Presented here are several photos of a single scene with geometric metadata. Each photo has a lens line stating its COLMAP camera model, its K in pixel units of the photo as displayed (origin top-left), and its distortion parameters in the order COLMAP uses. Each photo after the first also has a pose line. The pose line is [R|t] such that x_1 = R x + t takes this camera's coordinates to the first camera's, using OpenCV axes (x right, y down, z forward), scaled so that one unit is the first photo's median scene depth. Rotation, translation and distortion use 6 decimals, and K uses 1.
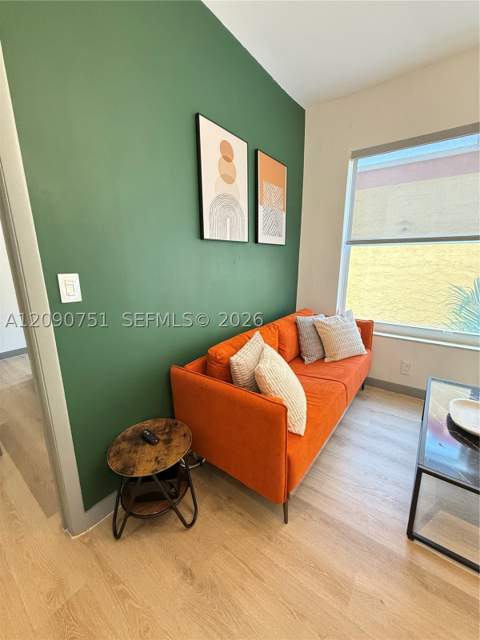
lens RADIAL K [[256.7, 0, 239.7], [0, 256.7, 319.9], [0, 0, 1]] dist [0.000370, -0.000012]
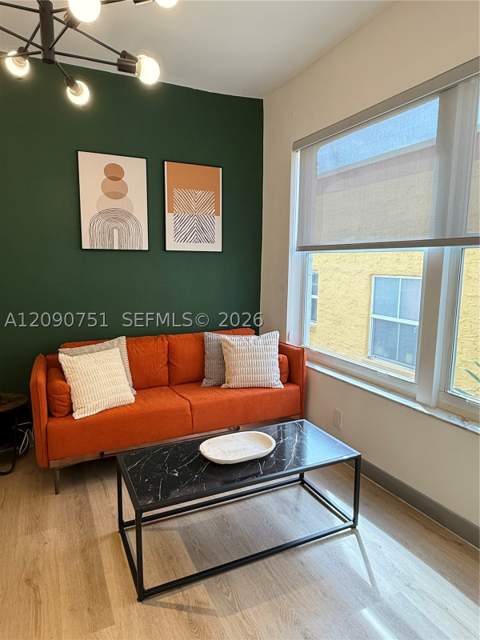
lens RADIAL K [[411.0, 0, 240.0], [0, 411.0, 320.3], [0, 0, 1]] dist [-0.004928, 0.000632]
pose [[0.889738, 0.077050, -0.449921, 1.051999], [-0.121362, 0.990106, -0.070440, 0.034171], [0.440042, 0.117277, 0.890286, -0.223400]]
